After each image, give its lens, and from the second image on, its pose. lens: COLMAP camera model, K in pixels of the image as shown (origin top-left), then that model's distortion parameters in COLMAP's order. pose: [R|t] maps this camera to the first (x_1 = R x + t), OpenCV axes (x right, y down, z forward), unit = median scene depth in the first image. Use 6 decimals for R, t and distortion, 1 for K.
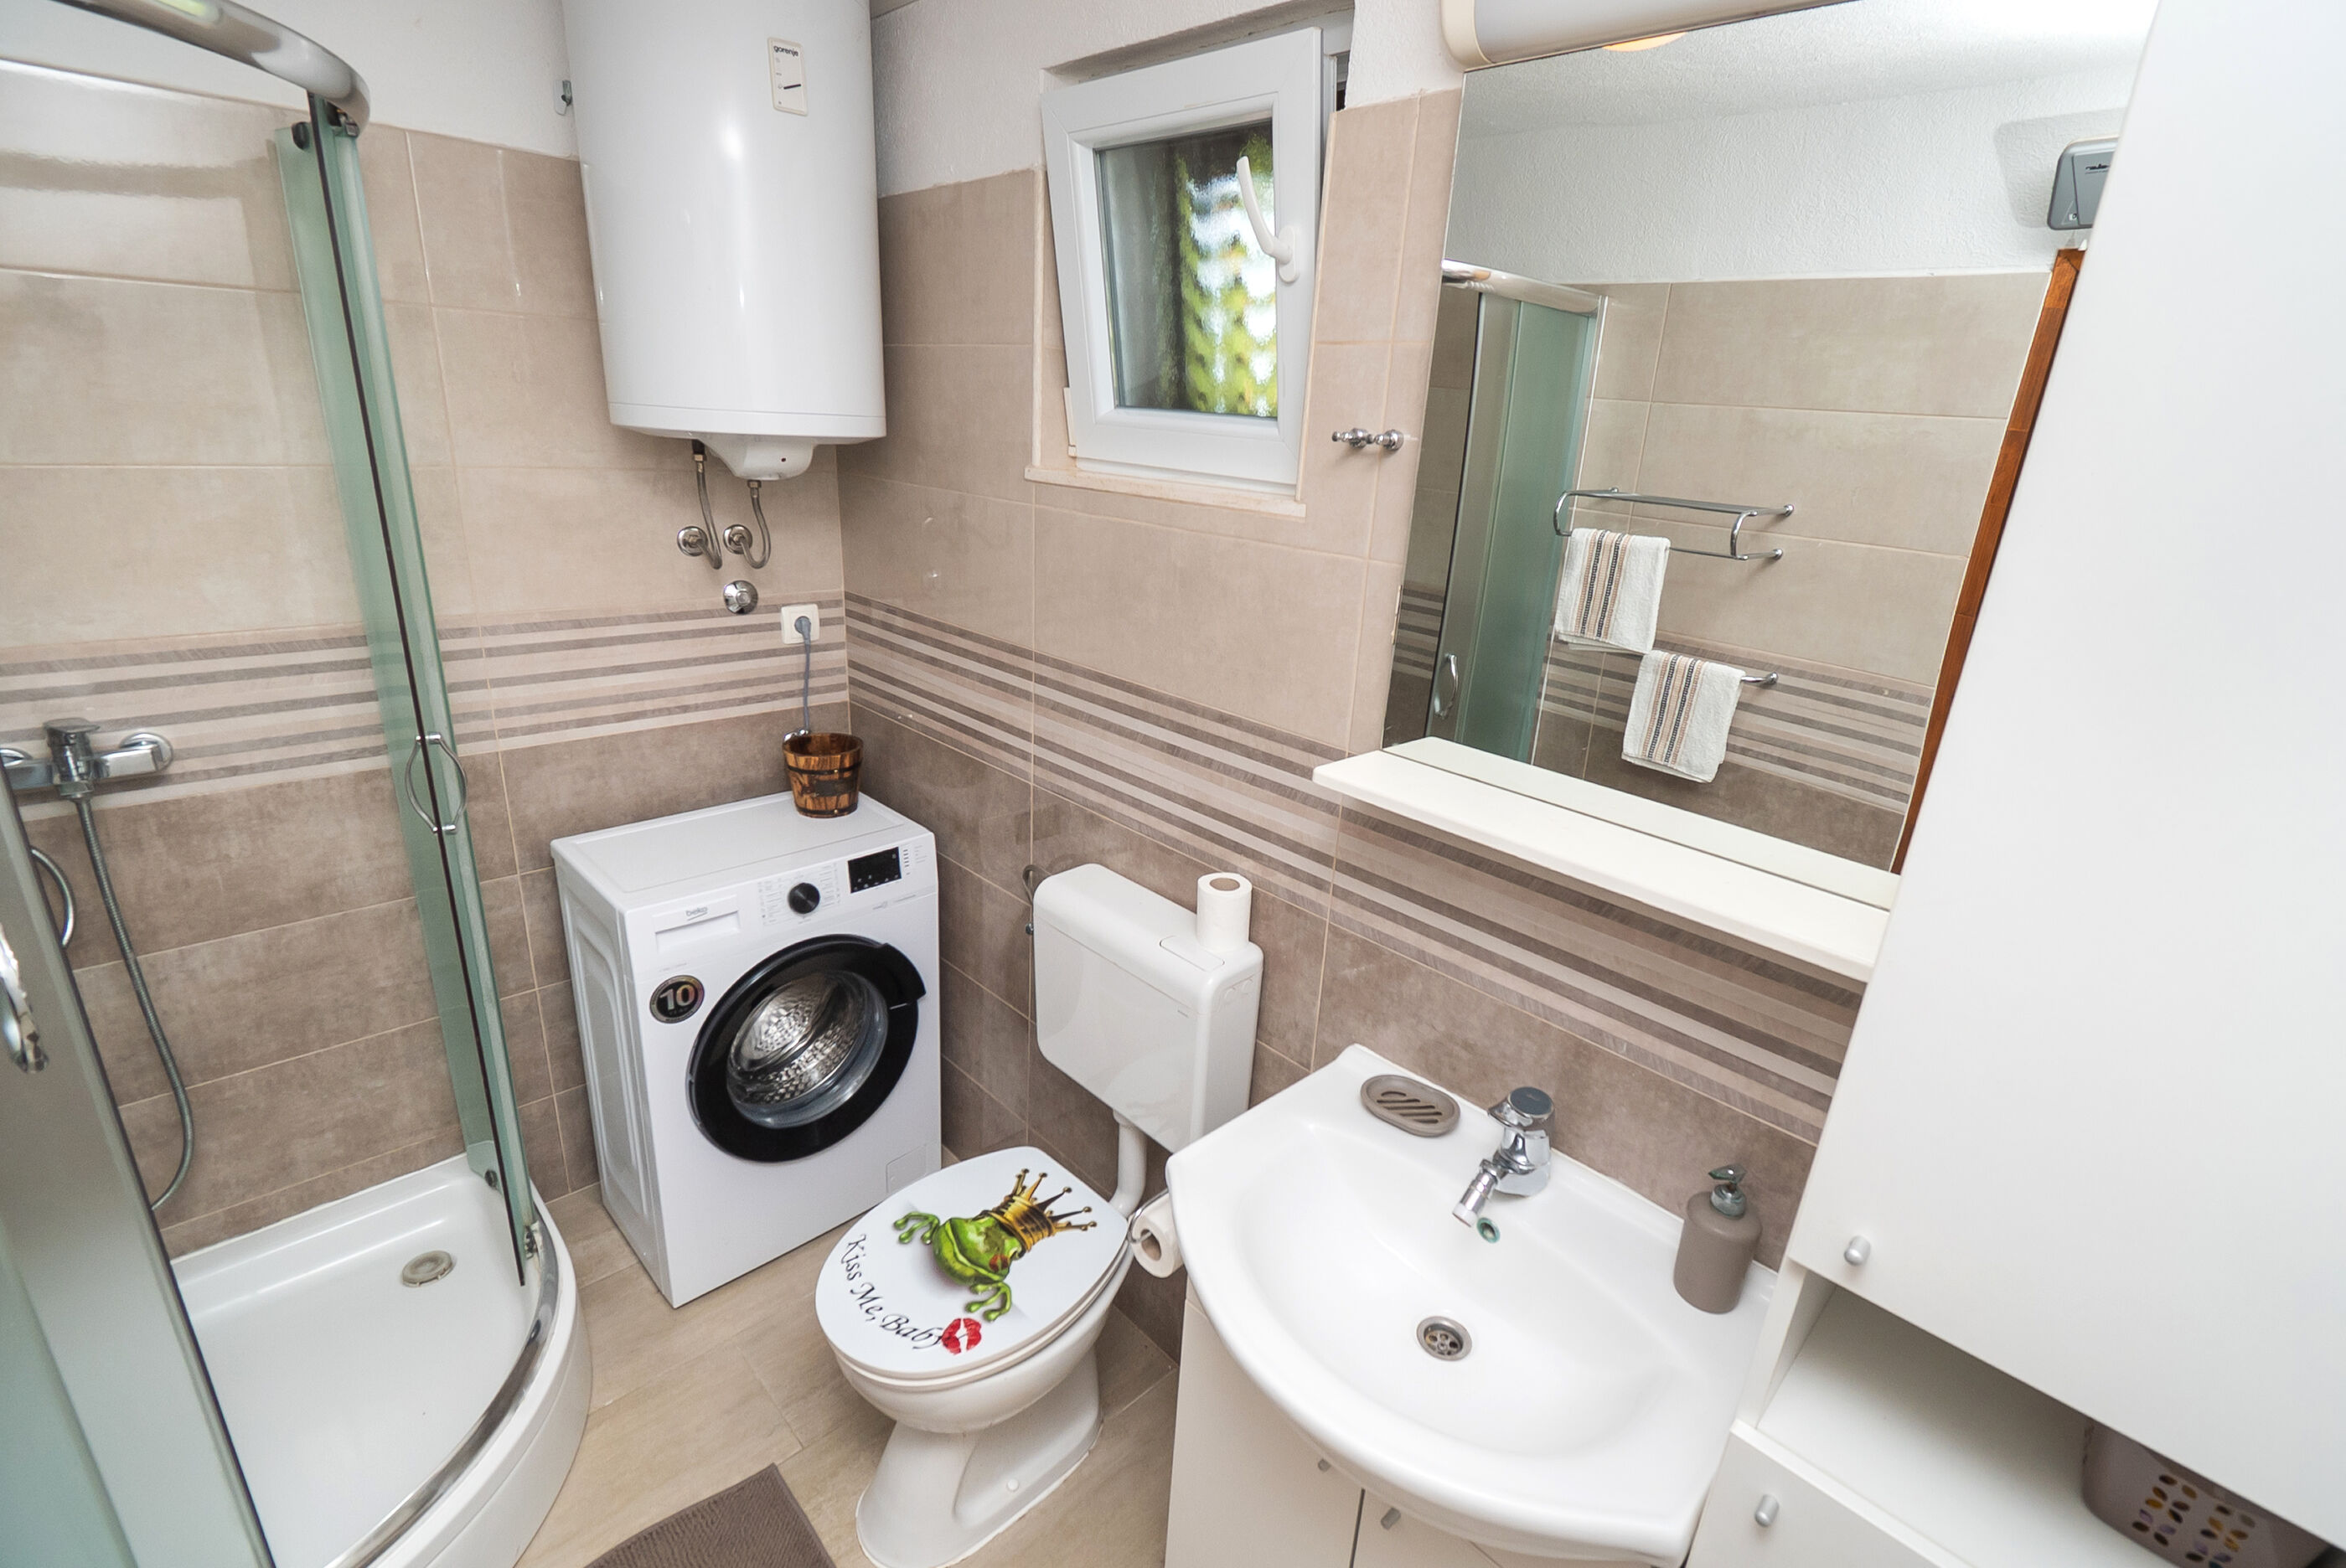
lens RADIAL K [[1050.2, 0, 1142.2], [0, 1050.2, 796.0], [0, 0, 1]] dist [-0.020650, -0.000441]
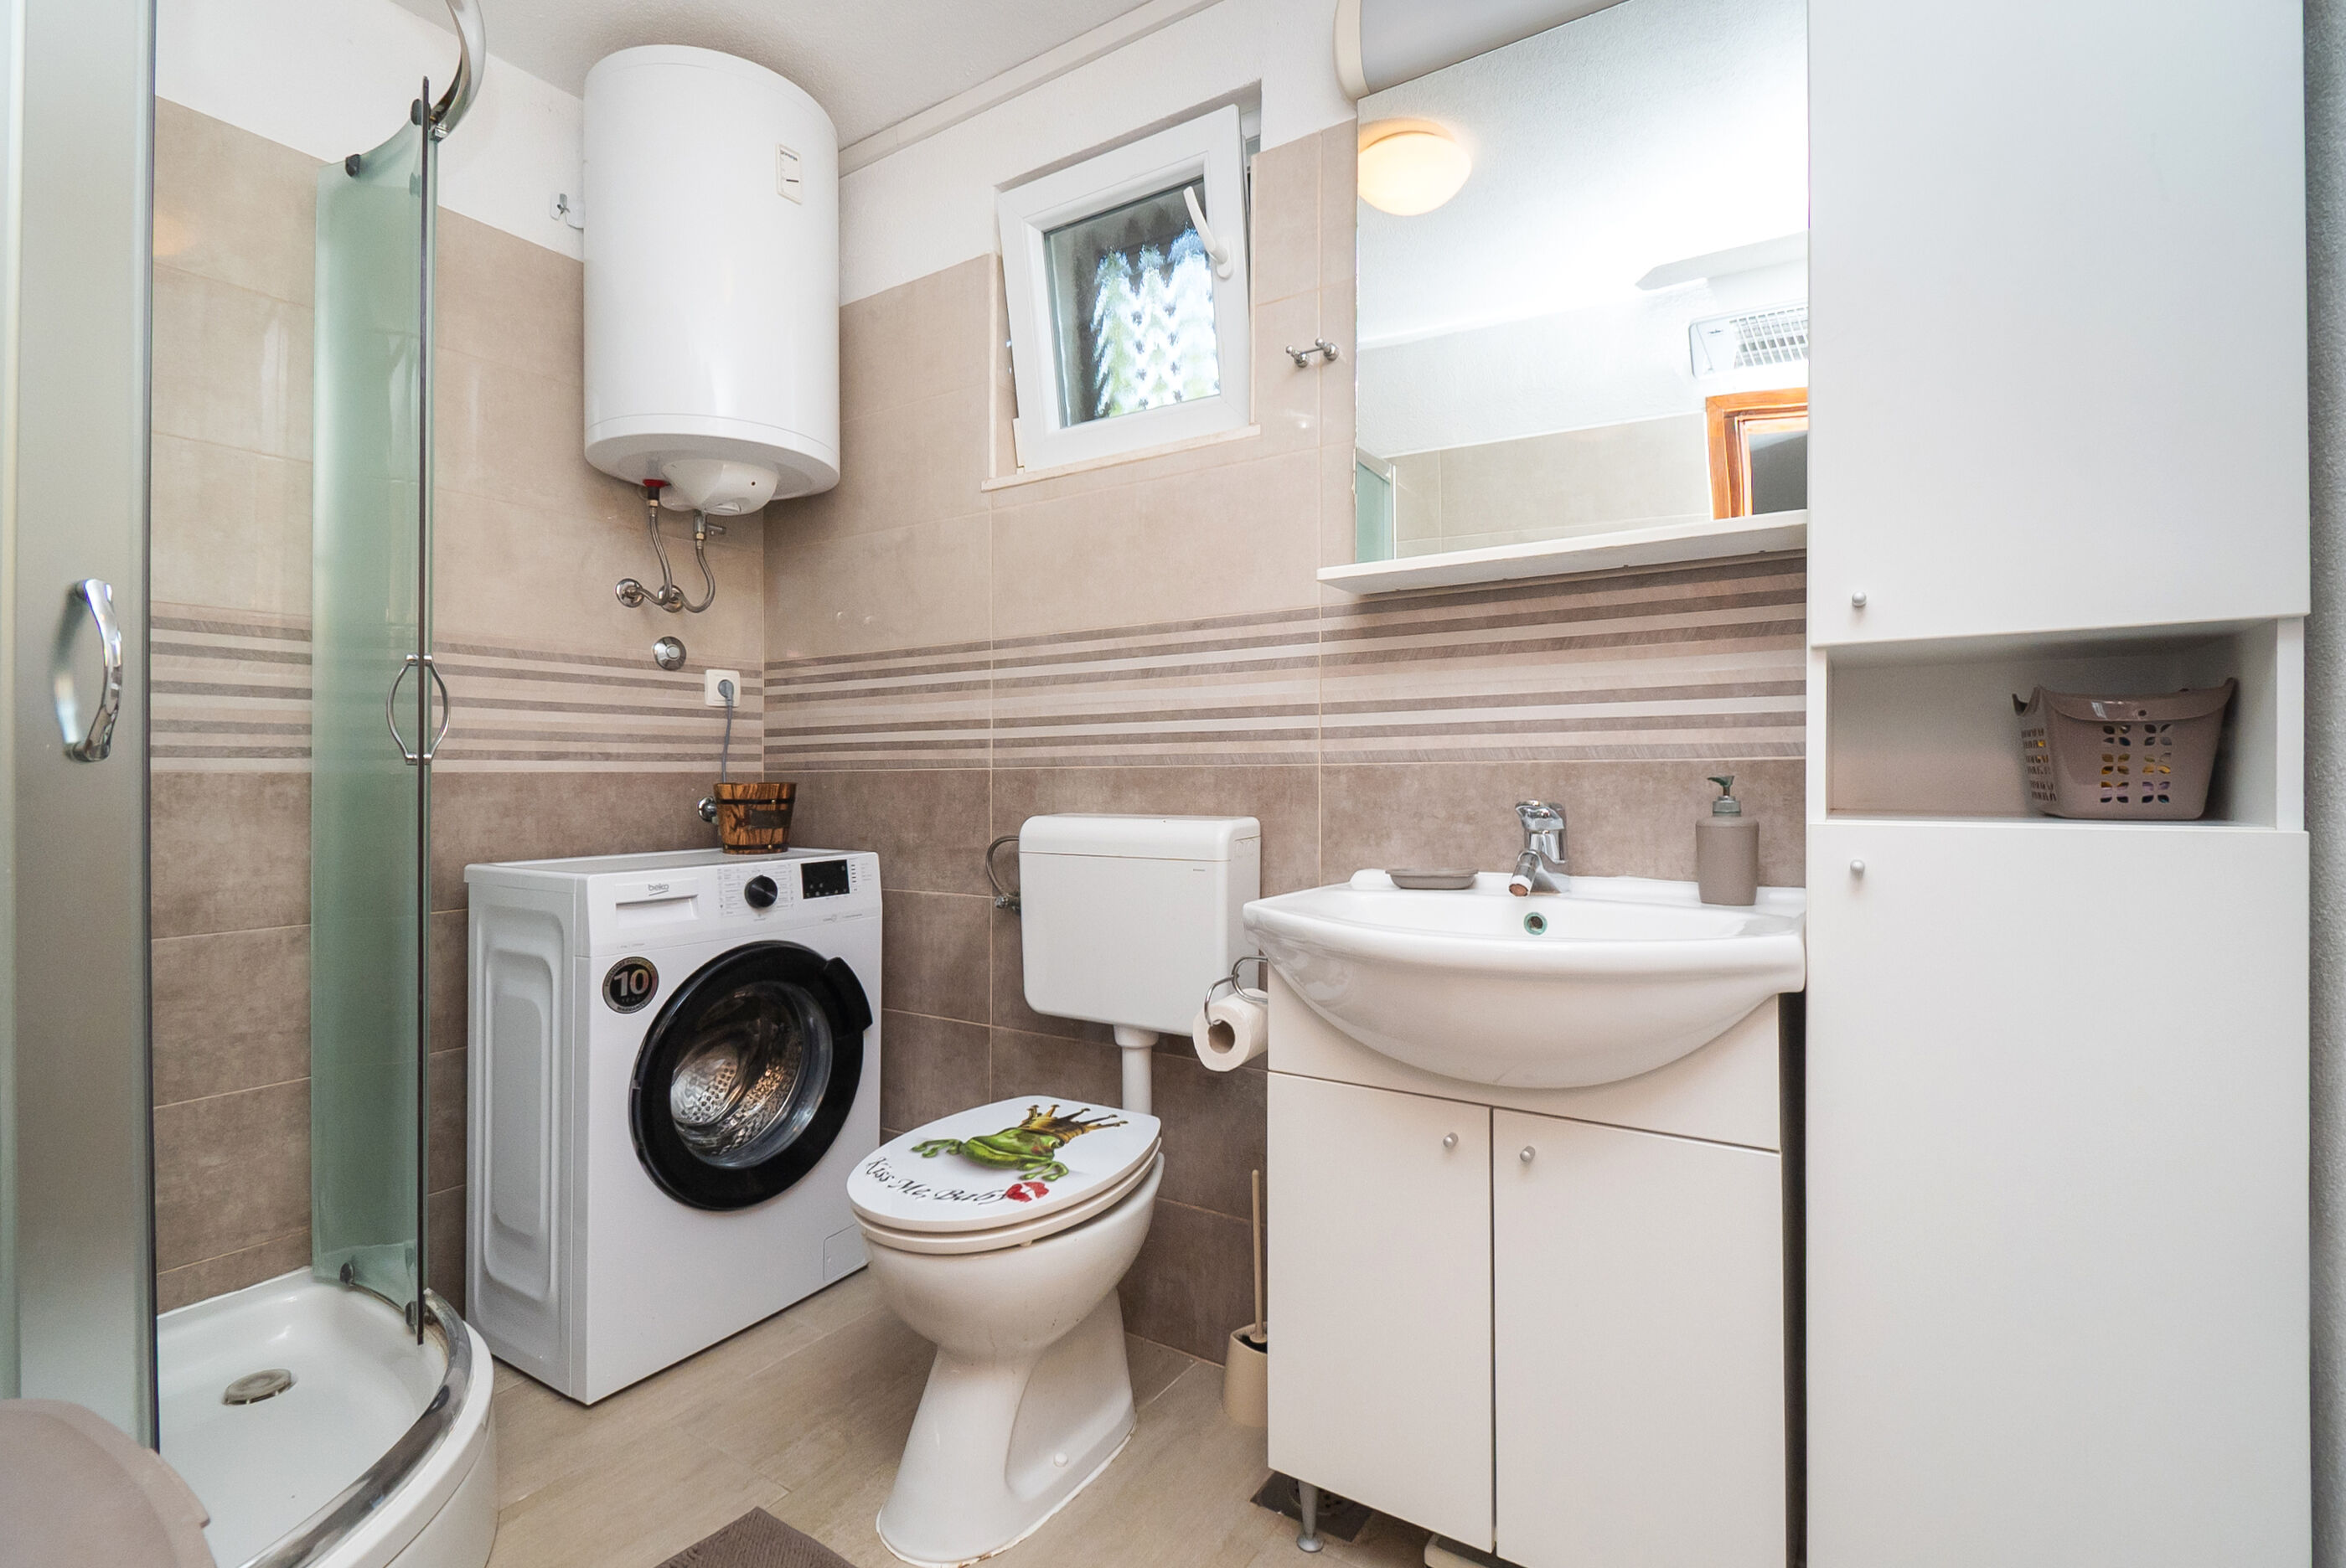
lens RADIAL K [[1087.0, 0, 1127.8], [0, 1087.0, 797.1], [0, 0, 1]] dist [-0.022801, -0.000877]
pose [[0.975849, -0.043166, 0.214139, -0.209111], [0.110172, 0.943730, -0.311828, 0.375012], [-0.188629, 0.327889, 0.925693, -0.019644]]
